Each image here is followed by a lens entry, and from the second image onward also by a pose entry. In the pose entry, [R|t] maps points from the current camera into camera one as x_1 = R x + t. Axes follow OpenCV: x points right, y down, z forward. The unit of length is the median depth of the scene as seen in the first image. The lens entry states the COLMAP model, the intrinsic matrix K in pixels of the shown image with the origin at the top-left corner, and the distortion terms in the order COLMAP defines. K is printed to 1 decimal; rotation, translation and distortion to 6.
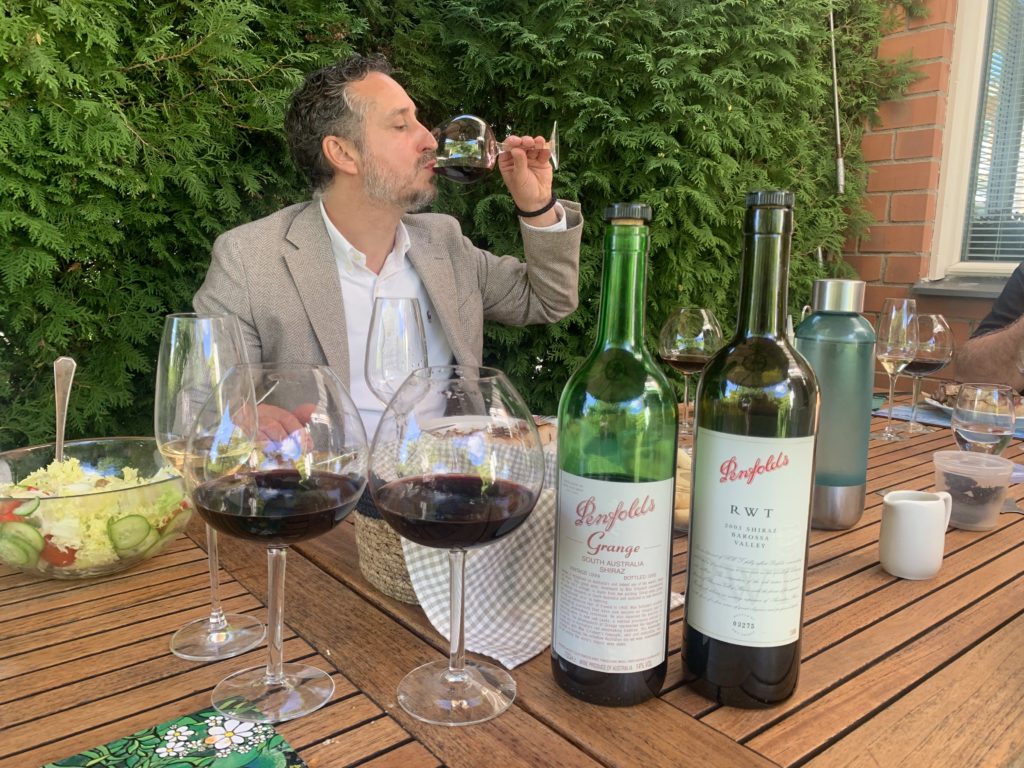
lens RADIAL K [[774.4, 0, 512.0], [0, 774.4, 384.0], [0, 0, 1]] dist [0.004096, -0.003963]
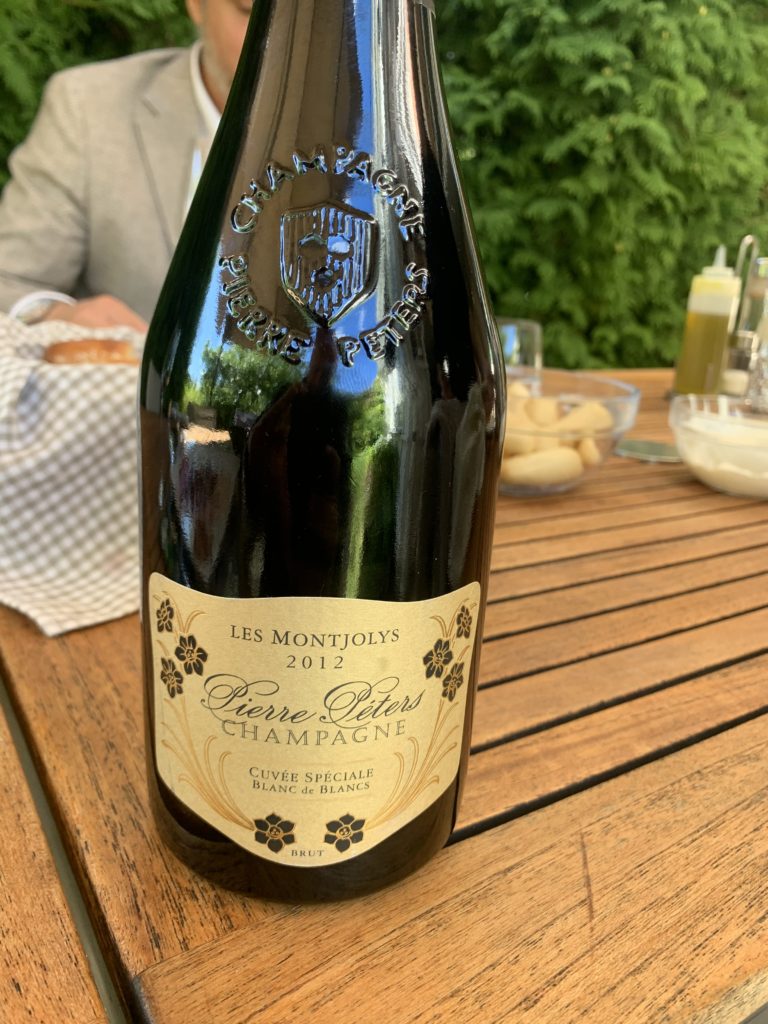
lens RADIAL K [[774.4, 0, 384.0], [0, 774.4, 512.0], [0, 0, 1]] dist [0.004096, -0.003963]
pose [[0.992547, 0.068596, -0.100723, 0.073465], [-0.051281, 0.984890, 0.165412, 0.036053], [0.110548, -0.159015, 0.981068, 0.102528]]
